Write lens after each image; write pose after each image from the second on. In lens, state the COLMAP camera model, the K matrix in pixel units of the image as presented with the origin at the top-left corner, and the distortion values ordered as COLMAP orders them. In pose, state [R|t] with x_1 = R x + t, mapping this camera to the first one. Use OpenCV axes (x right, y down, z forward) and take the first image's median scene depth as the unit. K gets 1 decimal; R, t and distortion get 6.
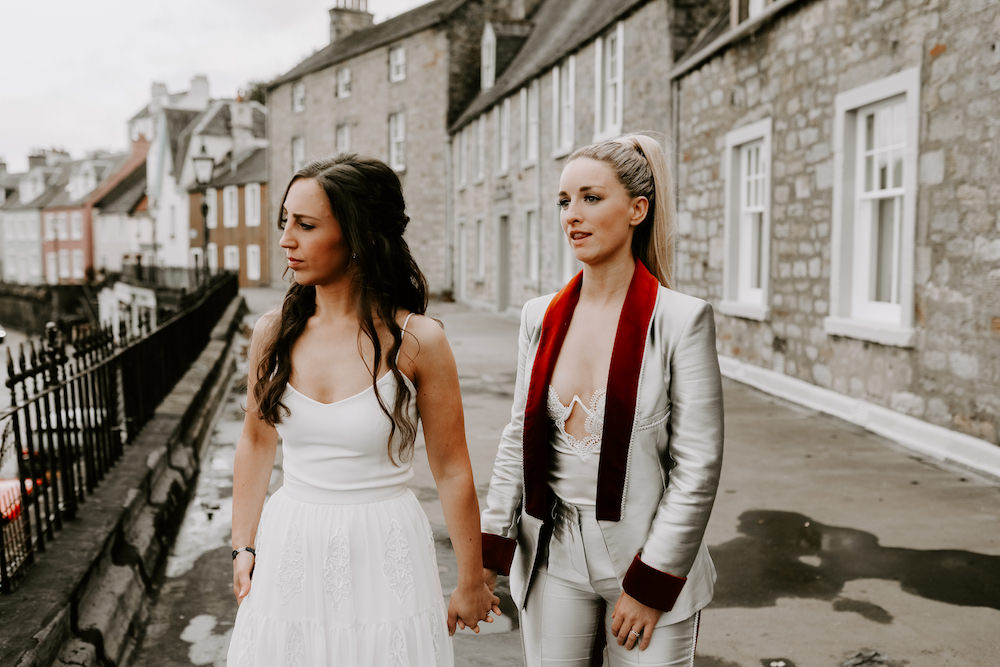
lens RADIAL K [[988.8, 0, 500.0], [0, 988.8, 333.5], [0, 0, 1]] dist [-0.080221, 0.184774]
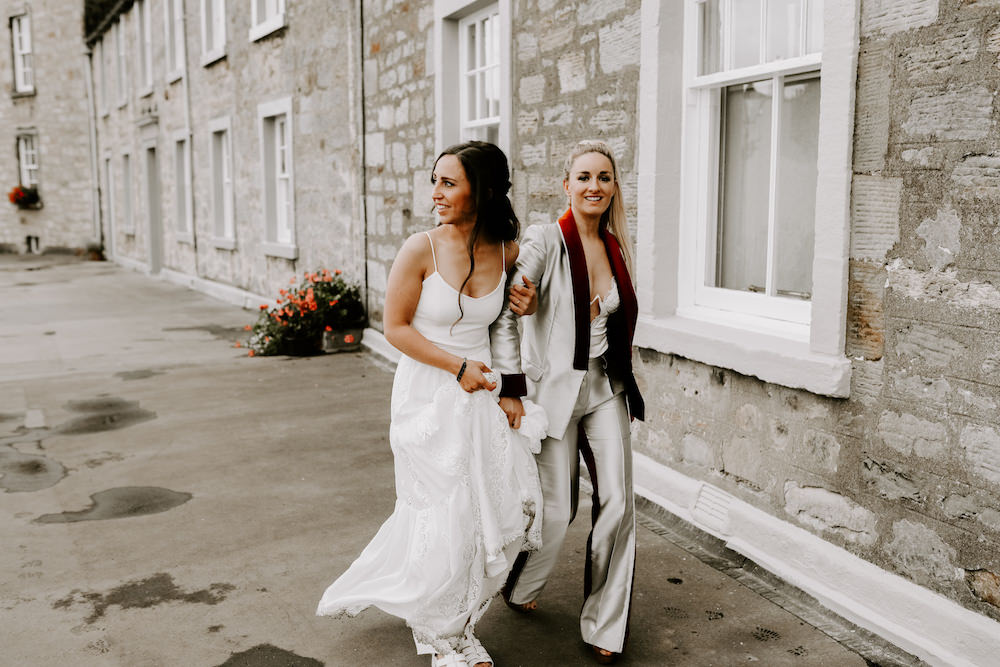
lens RADIAL K [[988.8, 0, 500.0], [0, 988.8, 333.5], [0, 0, 1]] dist [-0.080221, 0.184774]
pose [[0.958856, -0.043191, 0.280589, 0.077390], [0.027077, 0.997767, 0.061054, -0.027279], [-0.282599, -0.050945, 0.957884, 0.340272]]
